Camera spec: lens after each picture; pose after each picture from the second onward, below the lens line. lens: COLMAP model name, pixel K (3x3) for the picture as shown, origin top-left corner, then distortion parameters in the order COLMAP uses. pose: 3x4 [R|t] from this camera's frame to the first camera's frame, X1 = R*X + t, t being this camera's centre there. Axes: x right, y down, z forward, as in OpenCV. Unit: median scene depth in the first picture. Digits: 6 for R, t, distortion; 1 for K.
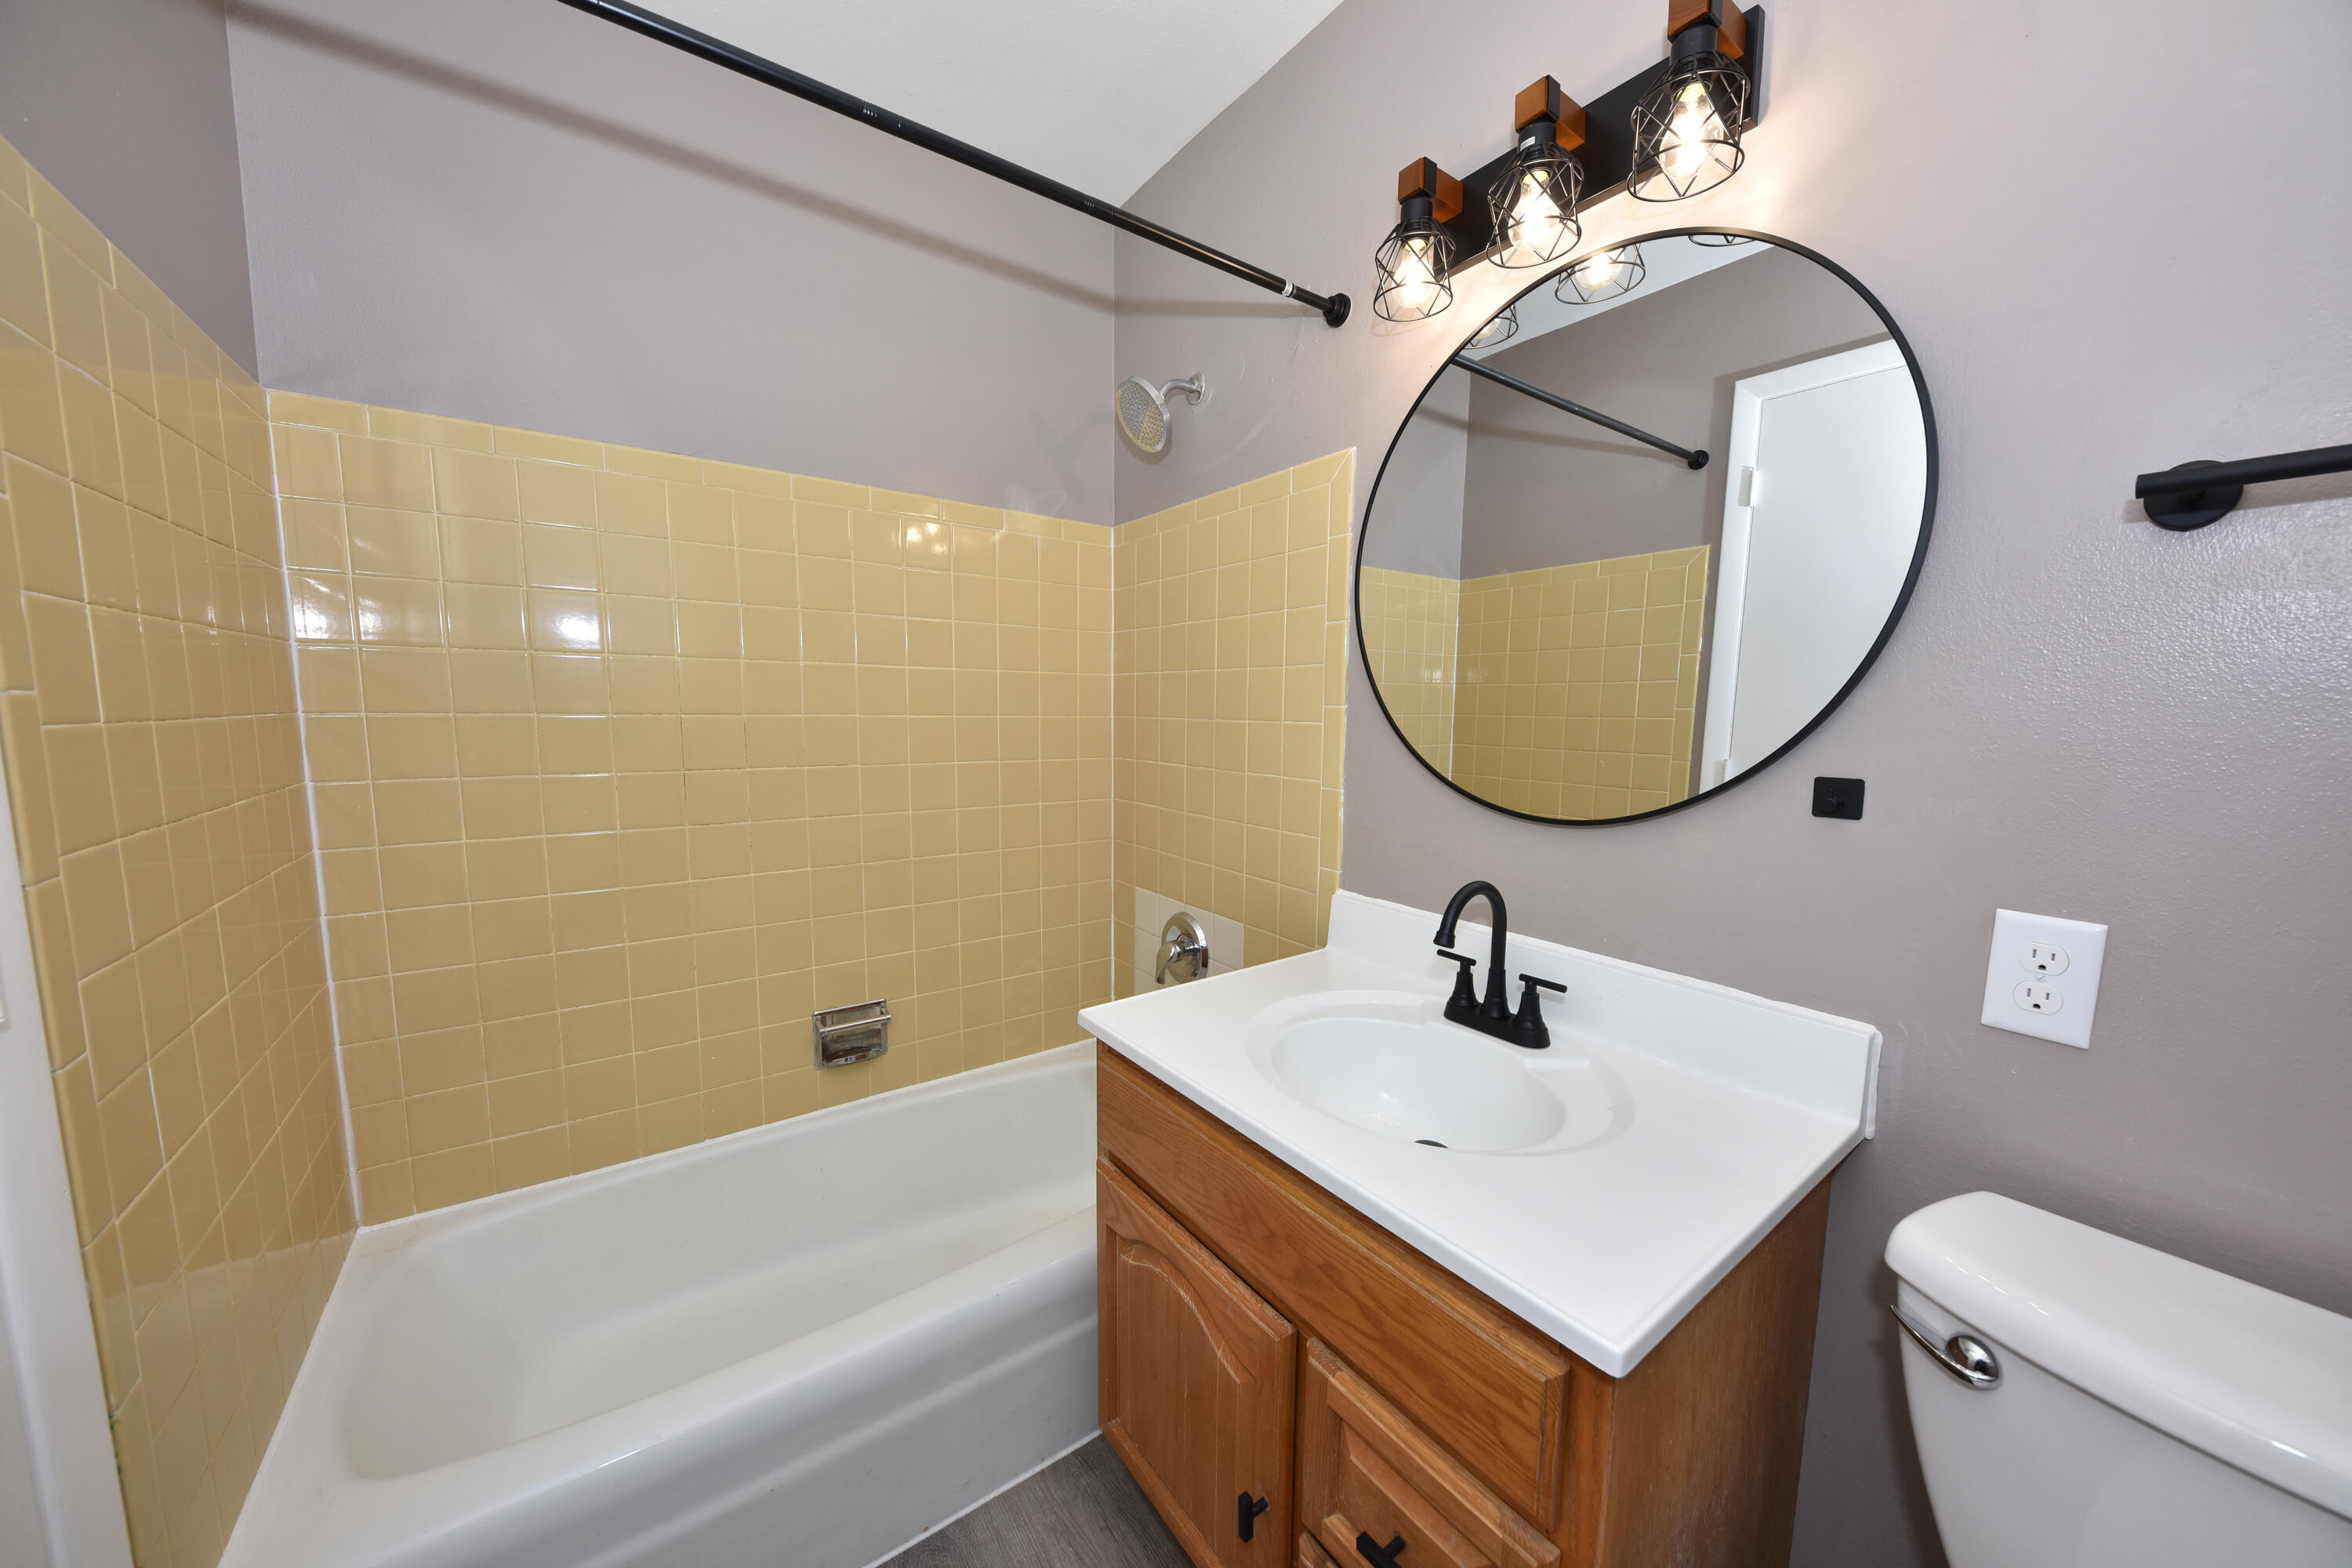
lens RADIAL K [[806.9, 0, 1175.8], [0, 806.9, 797.2], [0, 0, 1]] dist [0.011918, -0.009464]
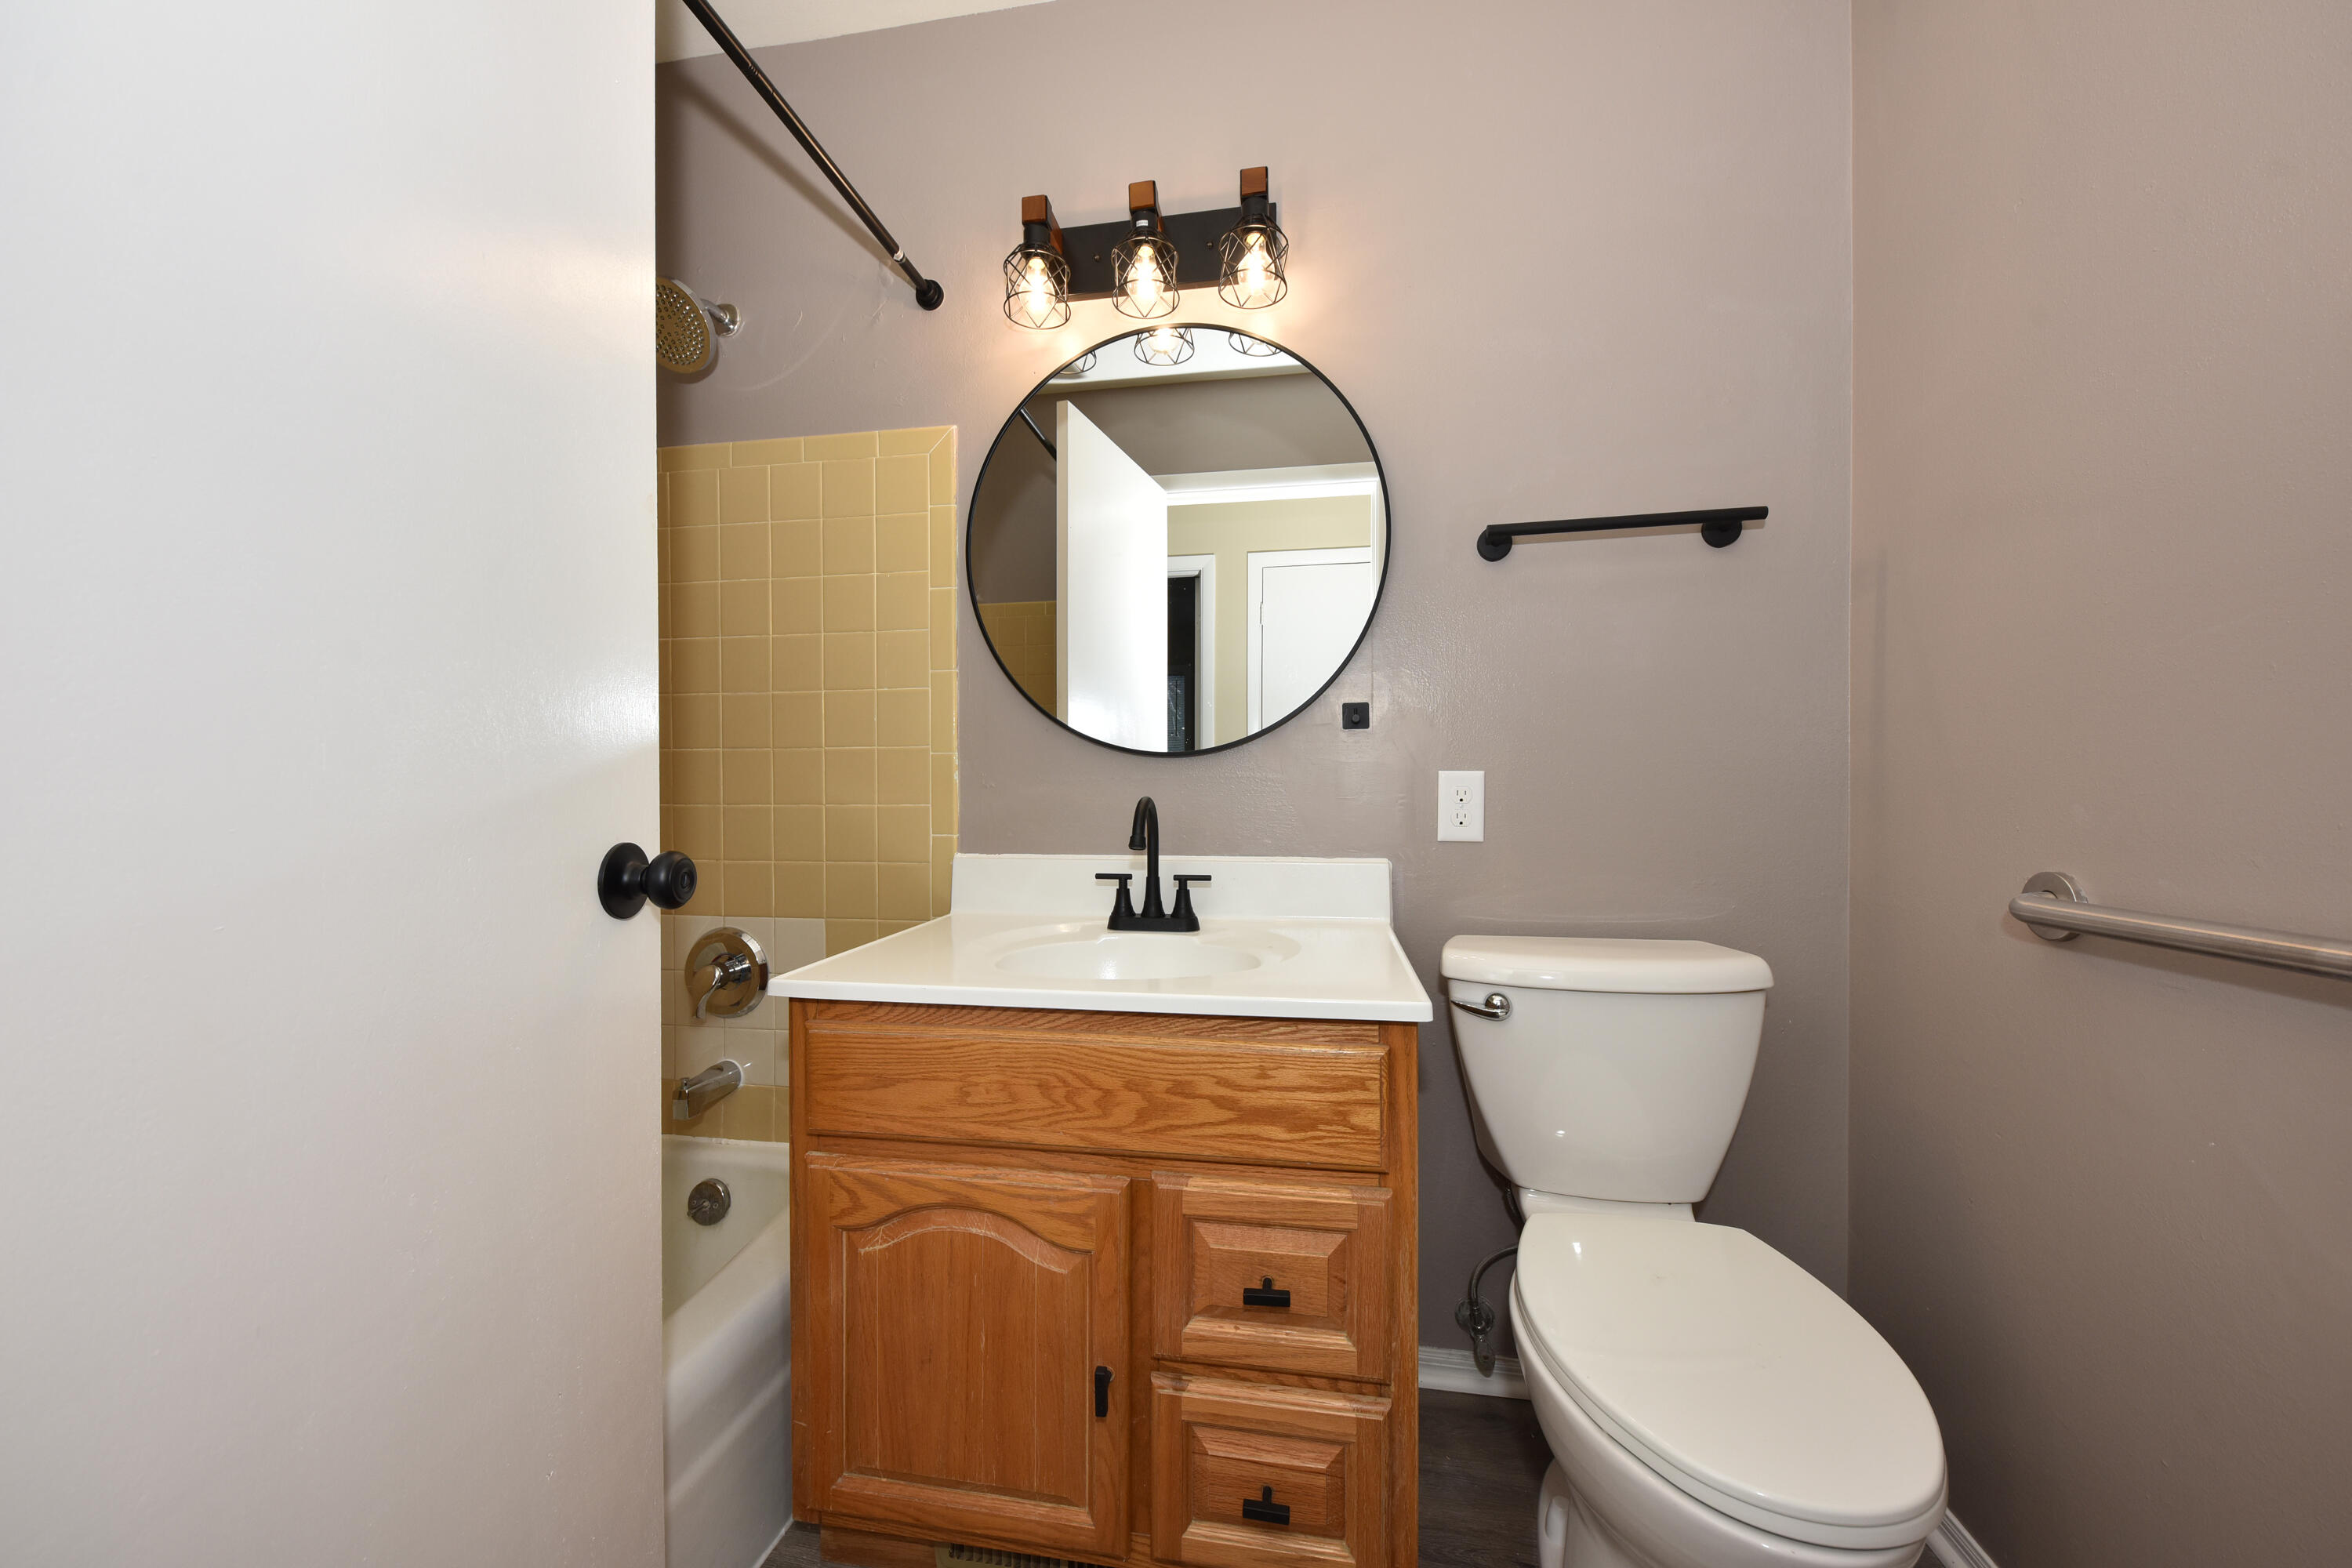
lens RADIAL K [[858.5, 0, 1176.3], [0, 858.5, 797.4], [0, 0, 1]] dist [0.002161, 0.000048]
pose [[0.709037, -0.019440, 0.704903, -0.484229], [0.090059, 0.993931, -0.063176, 0.188507], [-0.699397, 0.108276, 0.706484, 0.079416]]
